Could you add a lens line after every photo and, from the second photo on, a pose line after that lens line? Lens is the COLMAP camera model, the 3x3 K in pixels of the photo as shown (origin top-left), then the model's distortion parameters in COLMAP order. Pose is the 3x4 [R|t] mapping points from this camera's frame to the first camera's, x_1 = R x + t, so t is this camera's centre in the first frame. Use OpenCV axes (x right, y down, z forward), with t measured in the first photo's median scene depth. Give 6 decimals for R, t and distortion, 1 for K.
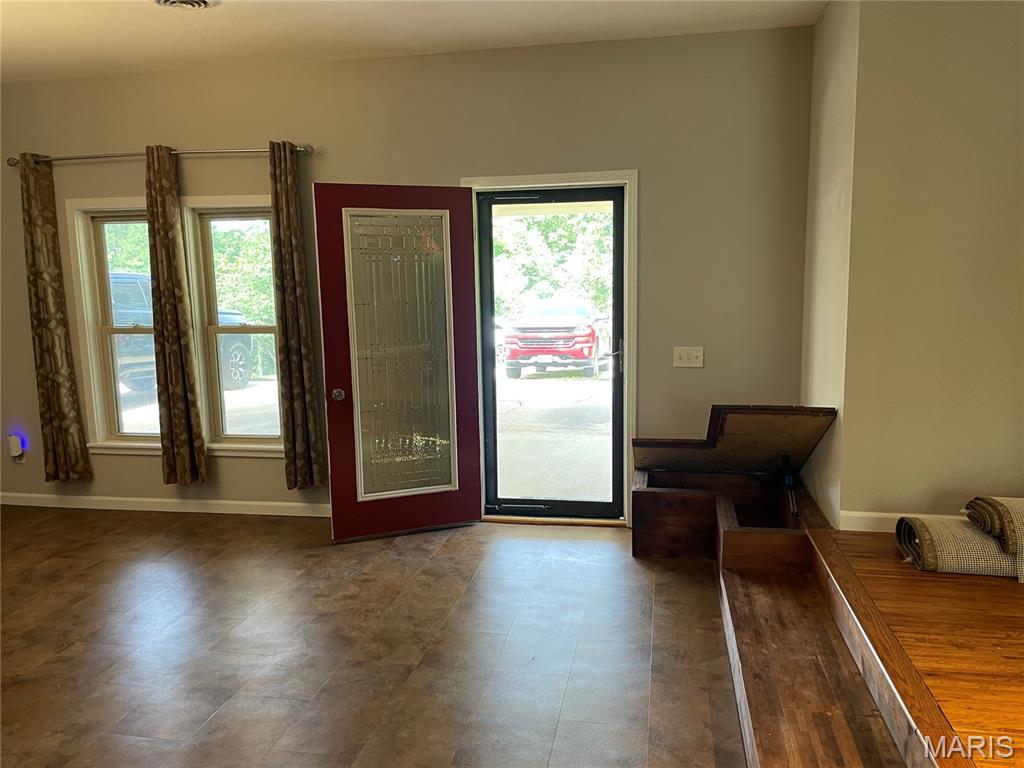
lens RADIAL K [[778.3, 0, 520.2], [0, 778.3, 390.1], [0, 0, 1]] dist [0.081702, -0.114069]
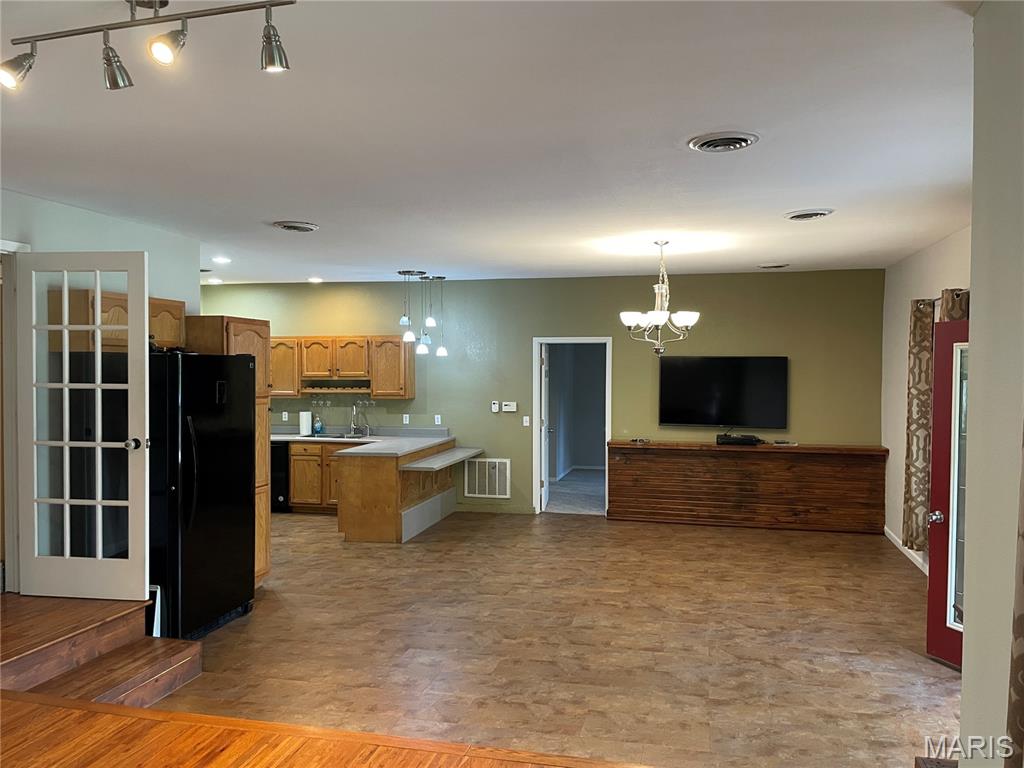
lens RADIAL K [[778.3, 0, 515.6], [0, 778.3, 383.4], [0, 0, 1]] dist [0.081702, -0.114069]
pose [[-0.057030, 0.040121, -0.997566, 0.771102], [-0.141876, 0.988726, 0.047877, -0.128372], [0.988240, 0.144261, -0.050695, 0.417883]]
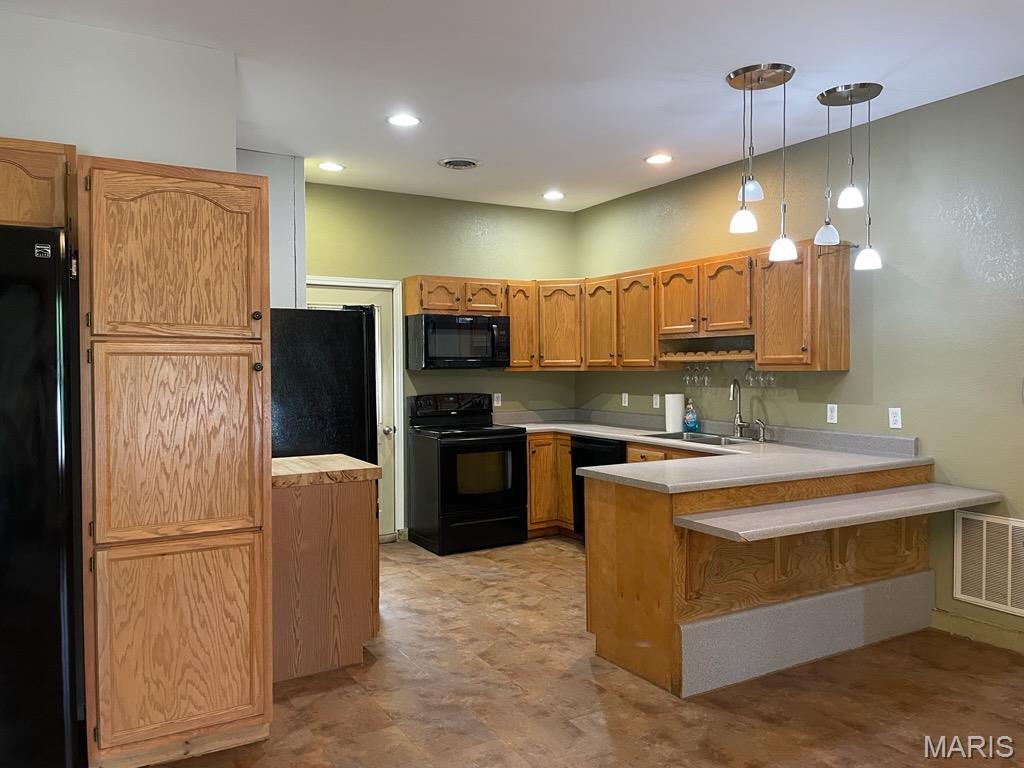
lens RADIAL K [[778.3, 0, 516.5], [0, 778.3, 382.0], [0, 0, 1]] dist [0.081702, -0.114069]
pose [[-0.763046, 0.039242, -0.645152, -0.242512], [-0.072075, 0.986764, 0.145266, -0.058534], [0.642313, 0.157344, -0.750118, 0.533850]]
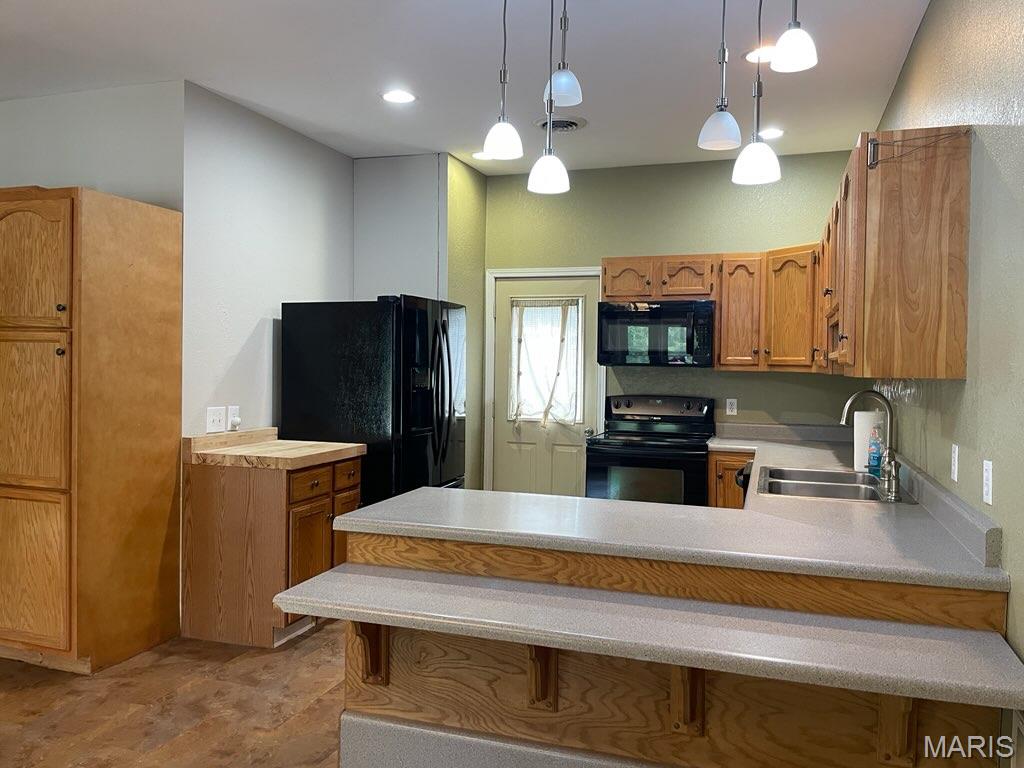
lens RADIAL K [[778.3, 0, 512.1], [0, 778.3, 377.6], [0, 0, 1]] dist [0.081702, -0.114069]
pose [[-0.989713, 0.001920, 0.143055, -0.961962], [0.025279, 0.986524, 0.161650, -0.049361], [-0.140817, 0.163603, -0.976424, 0.586364]]
